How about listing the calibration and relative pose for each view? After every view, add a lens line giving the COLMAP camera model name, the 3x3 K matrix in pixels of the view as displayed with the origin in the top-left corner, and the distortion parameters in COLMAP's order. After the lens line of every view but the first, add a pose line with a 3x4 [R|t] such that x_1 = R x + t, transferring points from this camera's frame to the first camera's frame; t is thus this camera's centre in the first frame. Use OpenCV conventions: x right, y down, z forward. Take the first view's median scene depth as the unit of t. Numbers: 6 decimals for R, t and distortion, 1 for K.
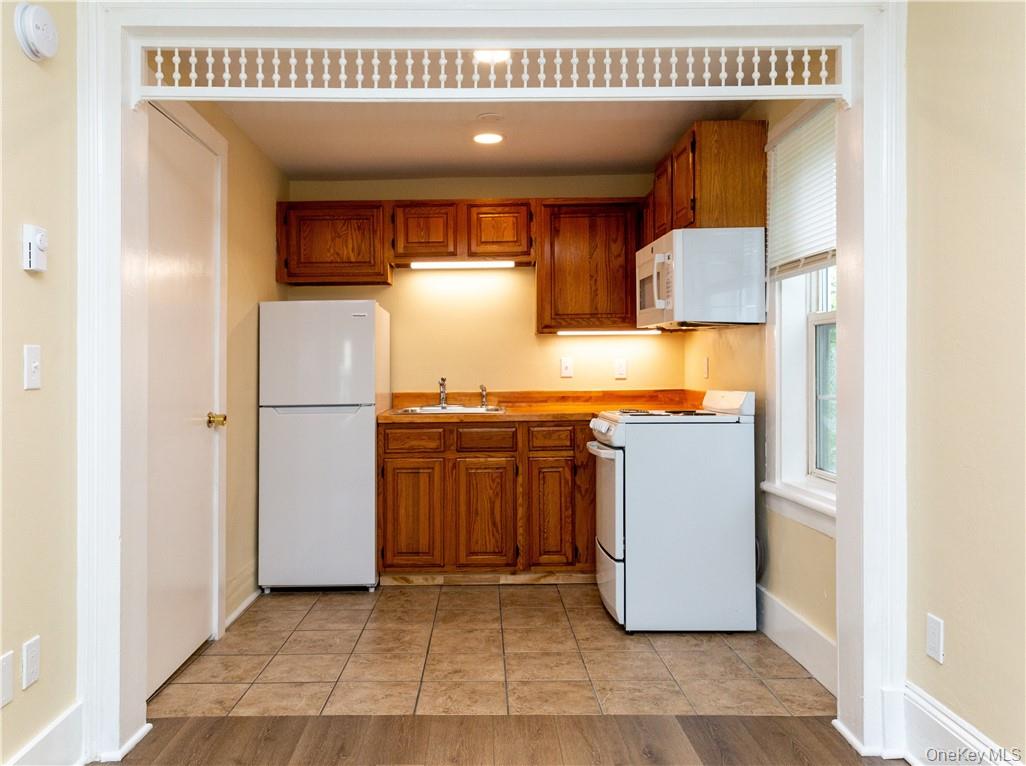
lens RADIAL K [[799.7, 0, 480.1], [0, 799.7, 344.5], [0, 0, 1]] dist [0.011765, -0.014180]
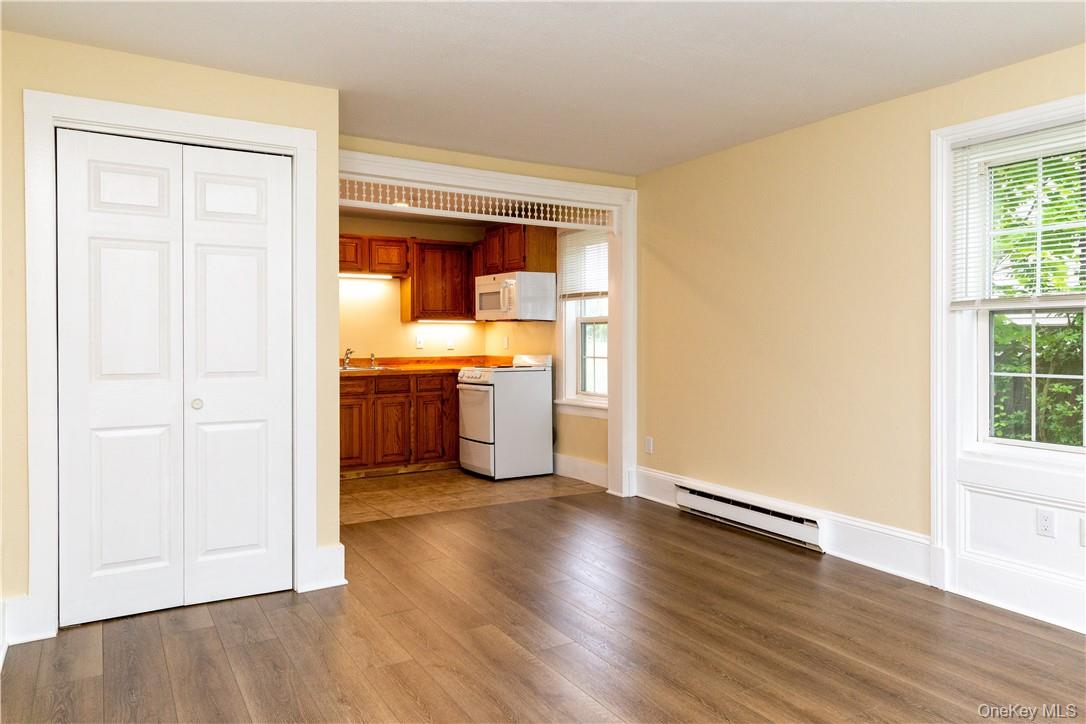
lens RADIAL K [[729.7, 0, 544.5], [0, 729.7, 335.3], [0, 0, 1]] dist [0.006468, 0.000247]
pose [[0.851750, 0.006558, 0.523907, -0.528617], [-0.016967, 0.999742, 0.015070, -0.014203], [-0.523673, -0.021725, 0.851642, -0.453801]]
